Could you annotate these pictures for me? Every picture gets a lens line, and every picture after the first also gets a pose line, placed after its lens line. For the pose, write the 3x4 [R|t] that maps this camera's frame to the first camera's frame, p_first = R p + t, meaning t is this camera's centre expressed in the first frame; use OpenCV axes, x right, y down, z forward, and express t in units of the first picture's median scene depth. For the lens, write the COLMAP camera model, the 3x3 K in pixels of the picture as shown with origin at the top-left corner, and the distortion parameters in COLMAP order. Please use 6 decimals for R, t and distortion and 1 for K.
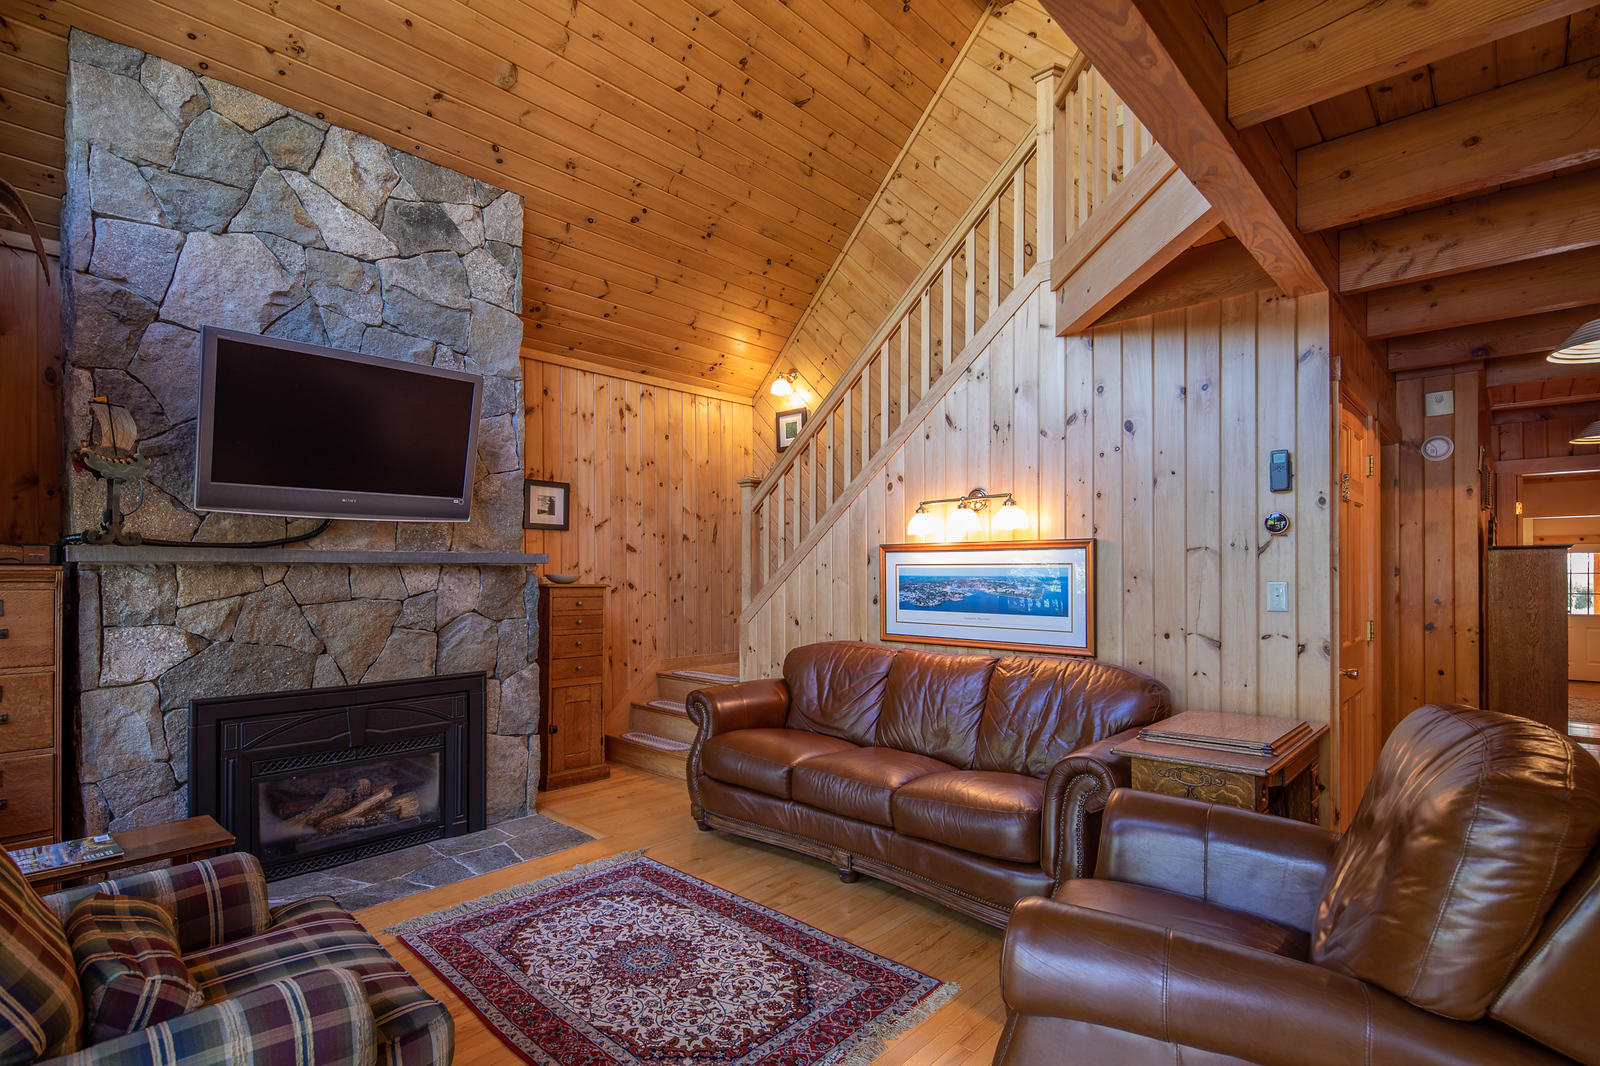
lens RADIAL K [[764.5, 0, 789.8], [0, 764.5, 571.4], [0, 0, 1]] dist [-0.002136, -0.000809]
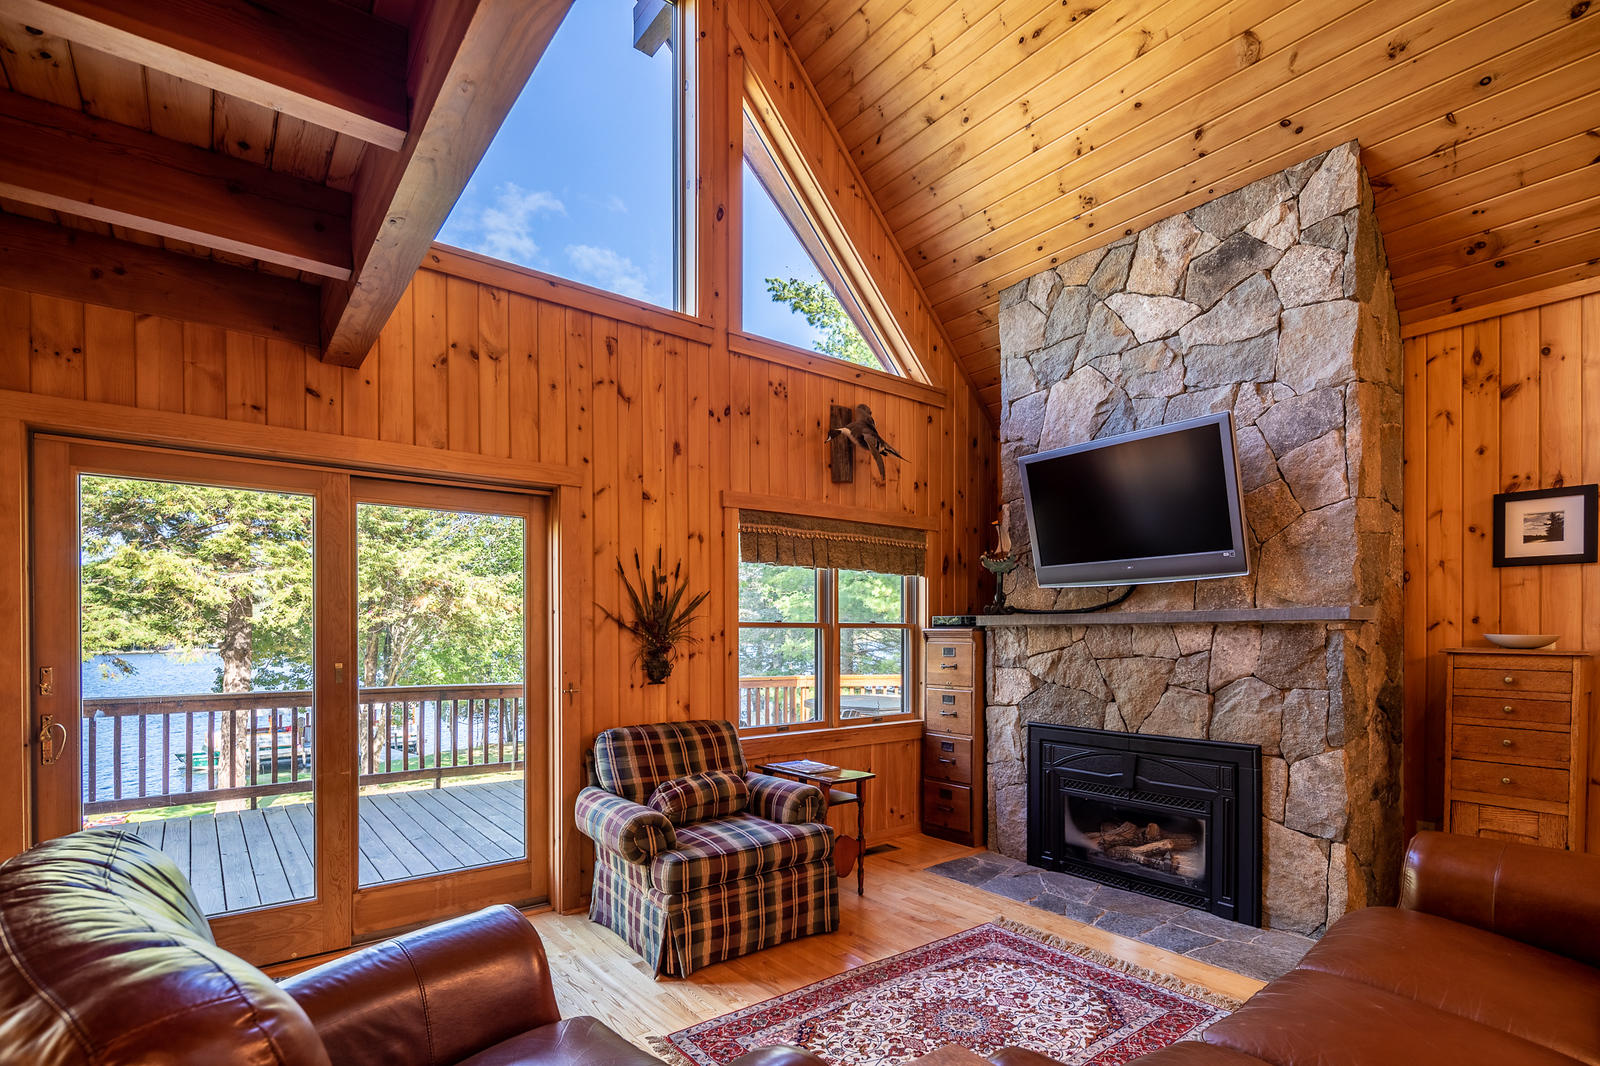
lens RADIAL K [[763.6, 0, 794.8], [0, 763.6, 638.3], [0, 0, 1]] dist [-0.000023, -0.000929]
pose [[-0.151994, 0.006543, -0.988360, 0.597122], [0.001867, 0.999978, 0.006332, 0.002735], [0.988380, -0.000882, -0.152003, 0.681443]]
